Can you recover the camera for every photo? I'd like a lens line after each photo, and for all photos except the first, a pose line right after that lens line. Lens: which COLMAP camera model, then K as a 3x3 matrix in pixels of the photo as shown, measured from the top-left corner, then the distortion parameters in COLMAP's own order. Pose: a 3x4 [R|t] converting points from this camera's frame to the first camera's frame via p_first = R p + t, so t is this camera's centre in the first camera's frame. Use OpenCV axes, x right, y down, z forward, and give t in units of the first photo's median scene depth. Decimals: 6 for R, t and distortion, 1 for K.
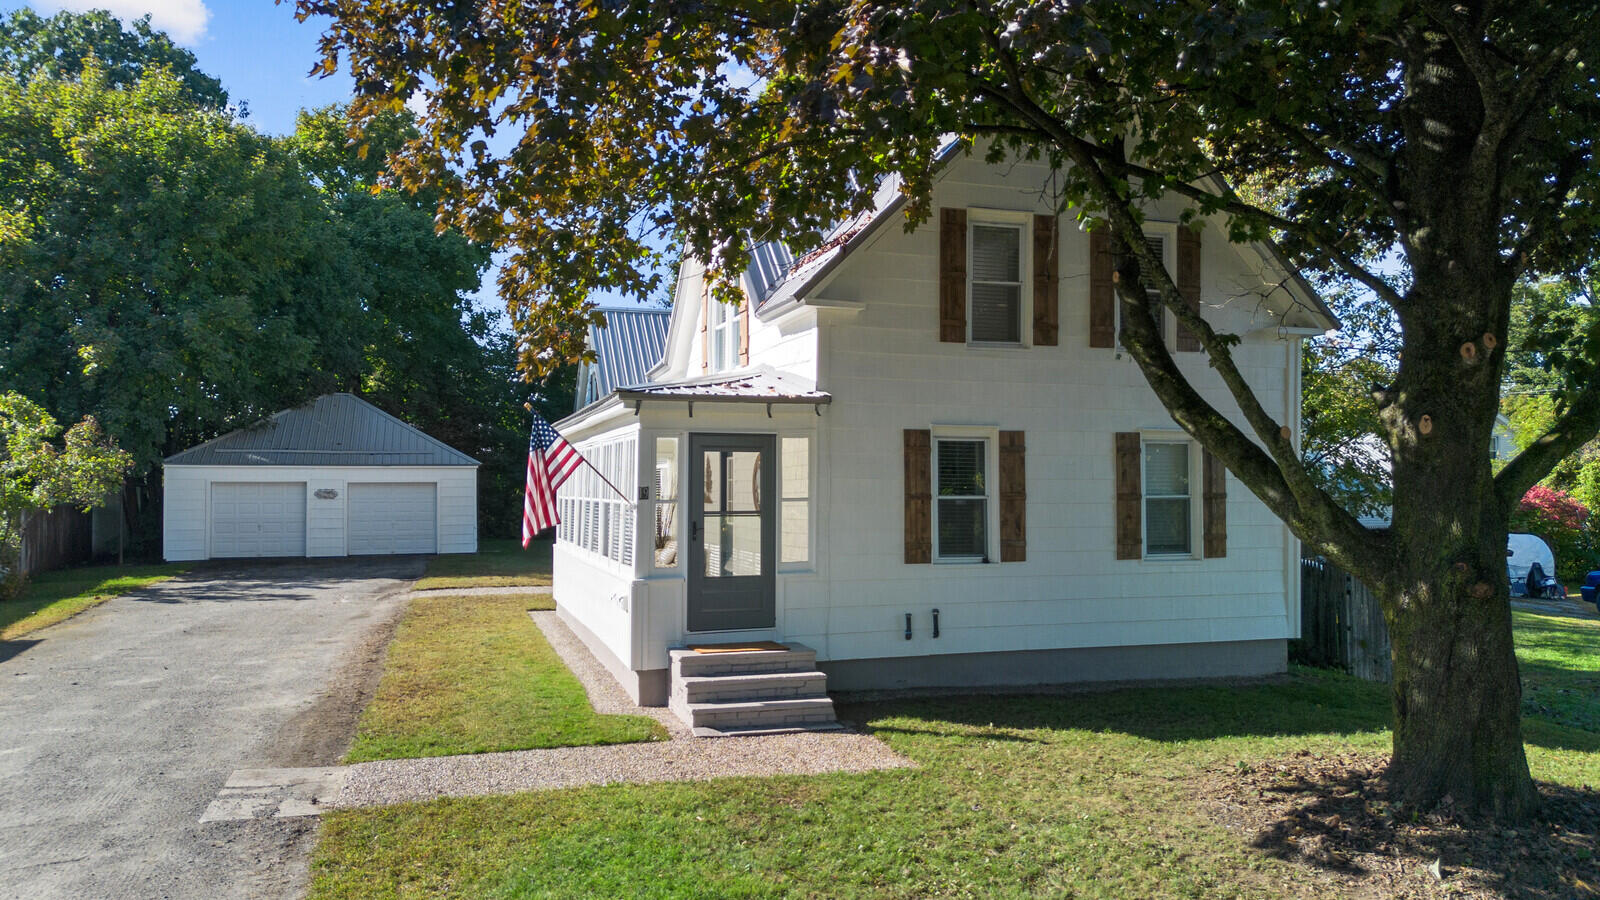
lens RADIAL K [[1113.9, 0, 800.0], [0, 1113.9, 450.0], [0, 0, 1]] dist [0.001901, -0.001256]
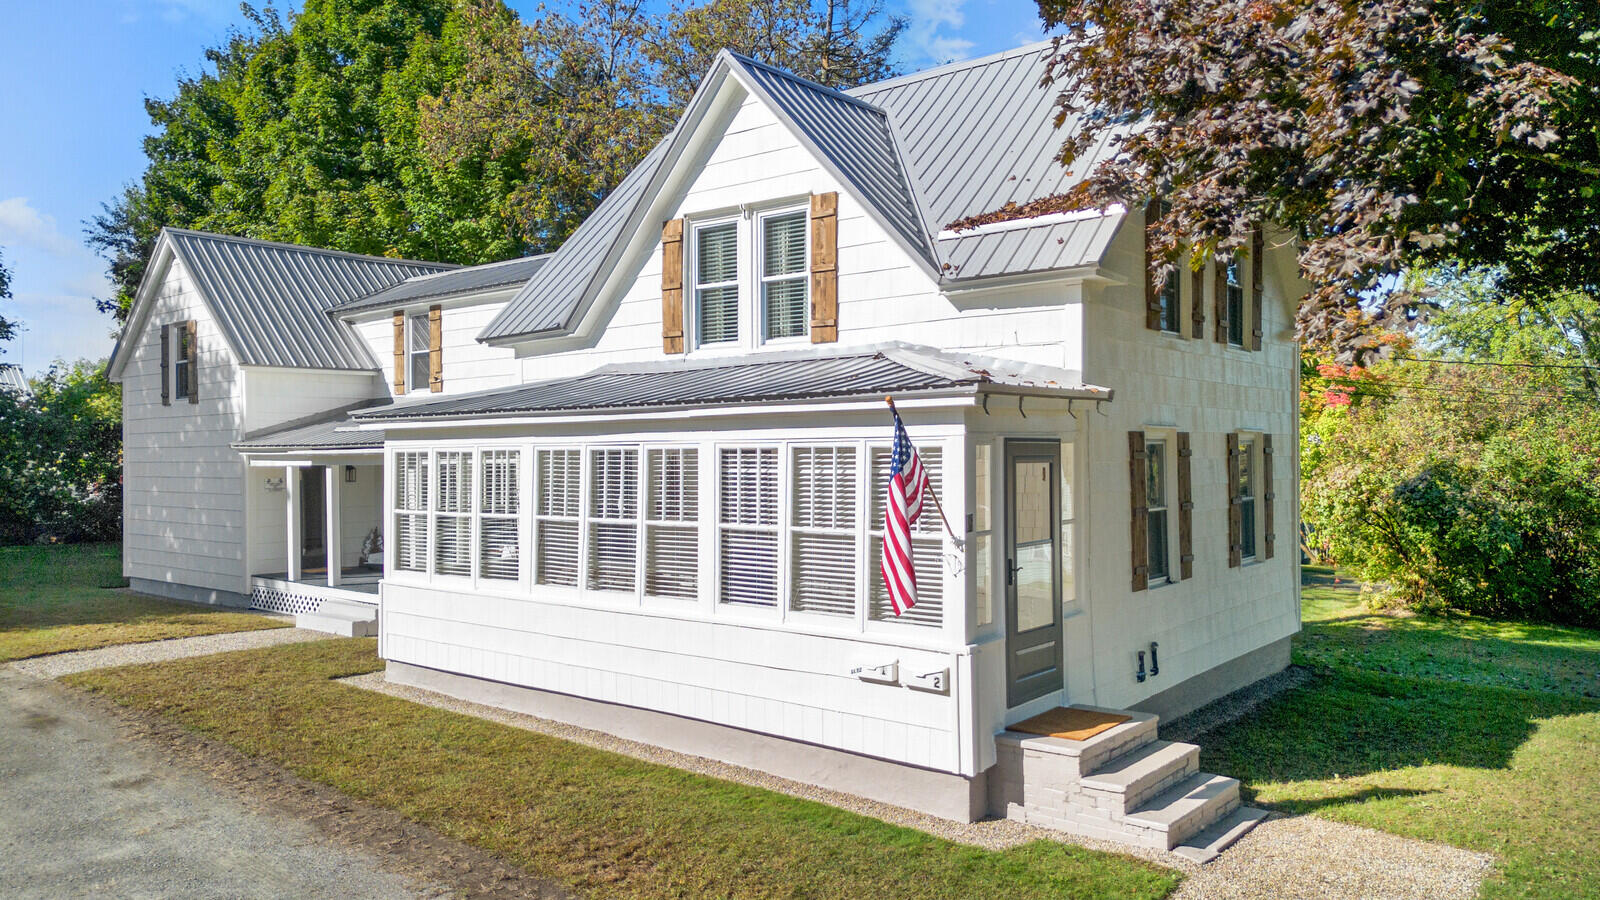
lens RADIAL K [[1142.1, 0, 803.3], [0, 1142.1, 431.1], [0, 0, 1]] dist [0.022443, -0.002435]
pose [[0.833812, 0.005402, 0.552023, -0.261929], [-0.013168, 0.999862, 0.010106, -0.010772], [-0.551892, -0.015695, 0.833768, 0.187852]]
